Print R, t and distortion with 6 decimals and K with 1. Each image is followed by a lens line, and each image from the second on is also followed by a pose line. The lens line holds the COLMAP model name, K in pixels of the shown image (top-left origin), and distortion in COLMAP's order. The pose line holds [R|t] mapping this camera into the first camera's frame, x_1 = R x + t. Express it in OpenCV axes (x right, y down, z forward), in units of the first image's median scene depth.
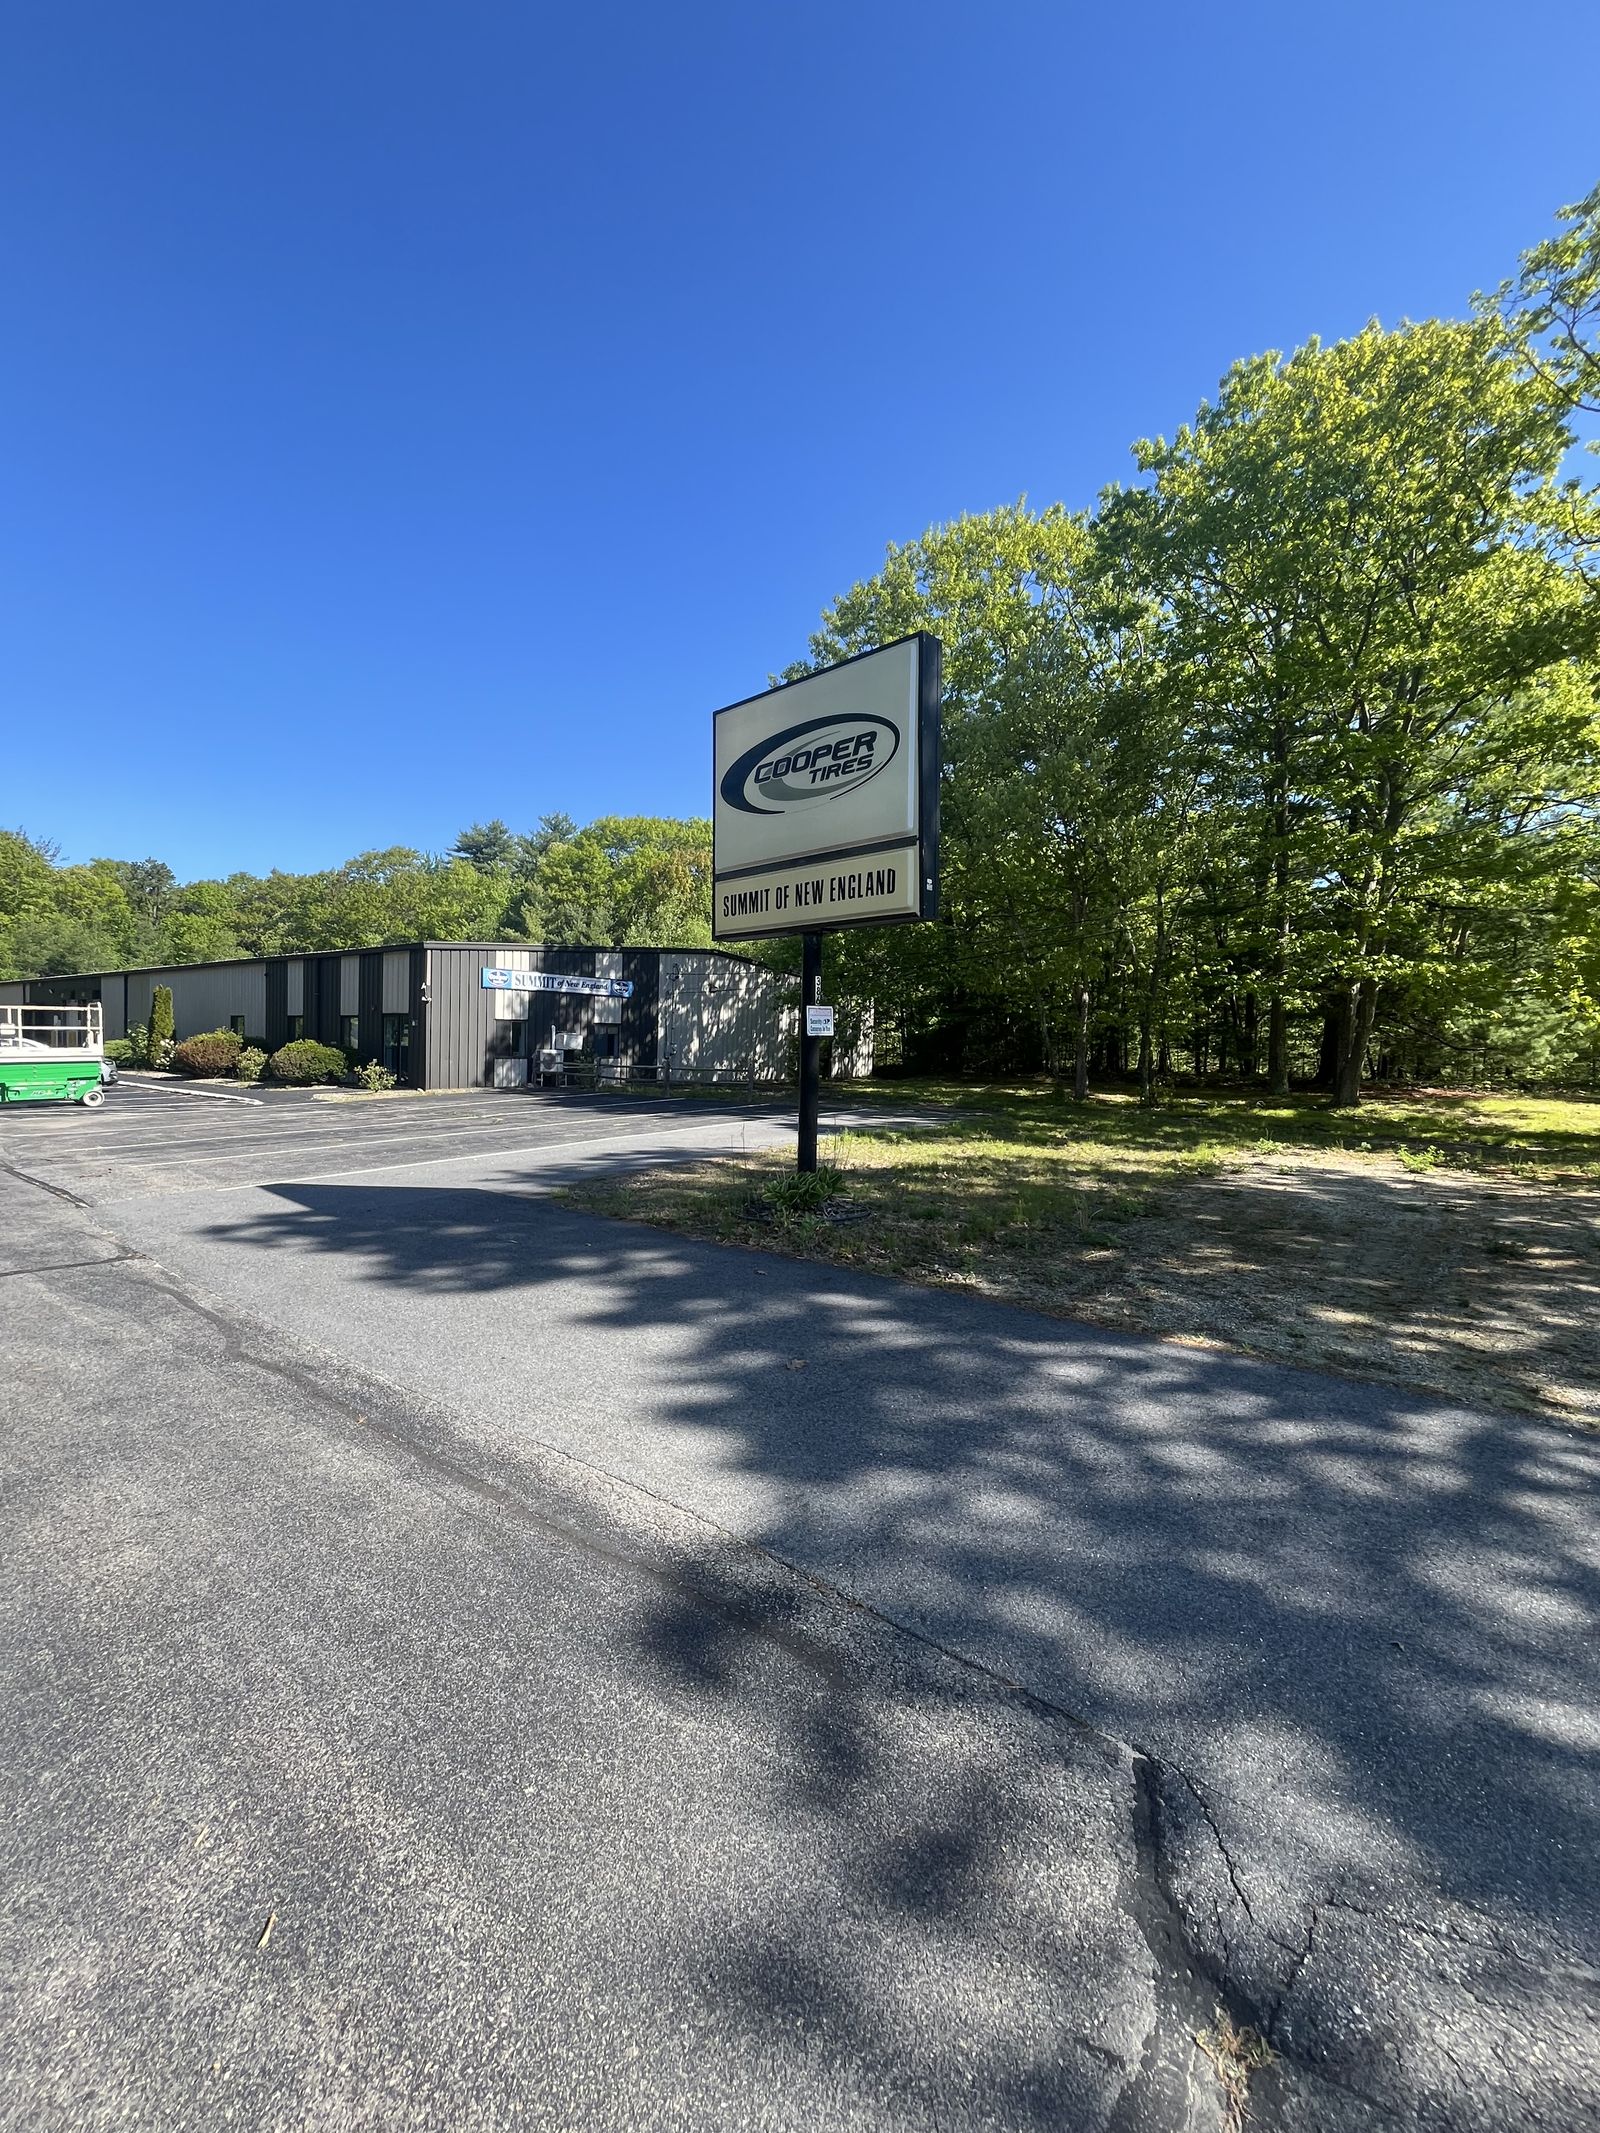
lens RADIAL K [[860.2, 0, 800.0], [0, 860.2, 1066.5], [0, 0, 1]] dist [-0.001653, -0.000090]
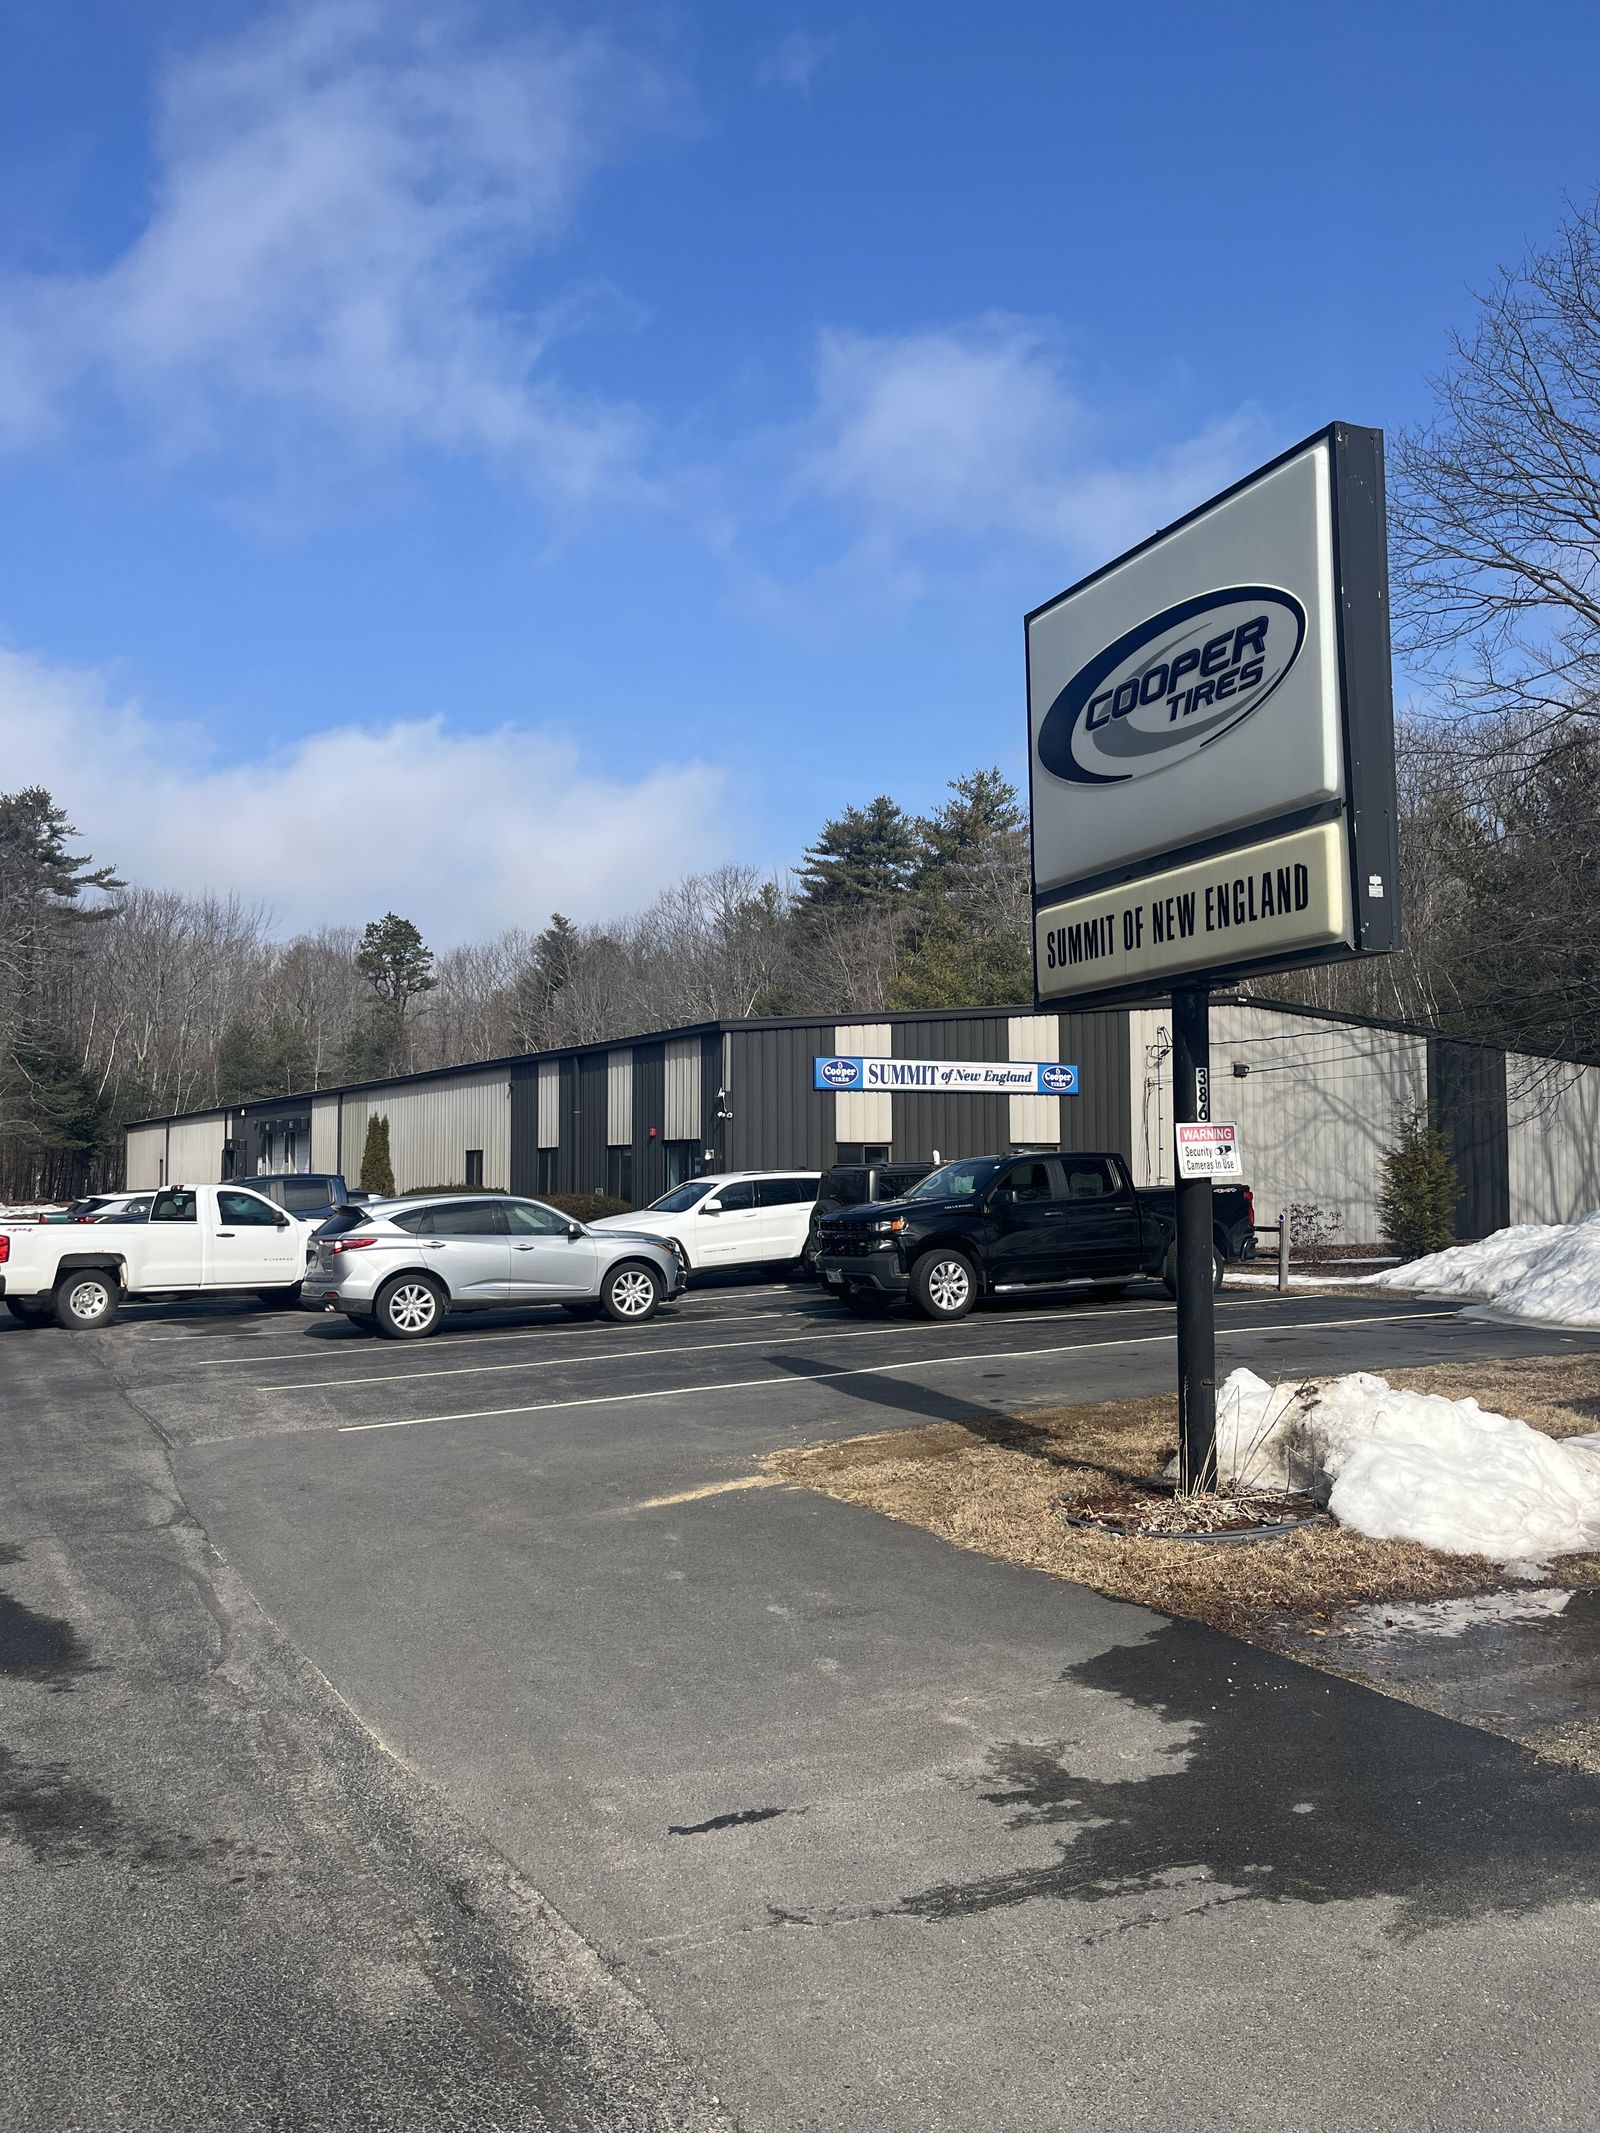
lens RADIAL K [[1620.6, 0, 800.0], [0, 1620.6, 1066.5], [0, 0, 1]] dist [0.072415, -0.107605]
pose [[0.914249, -0.052407, -0.401748, 0.192672], [0.015587, 0.995414, -0.094378, -0.012760], [0.404852, 0.080023, 0.910874, -0.030417]]
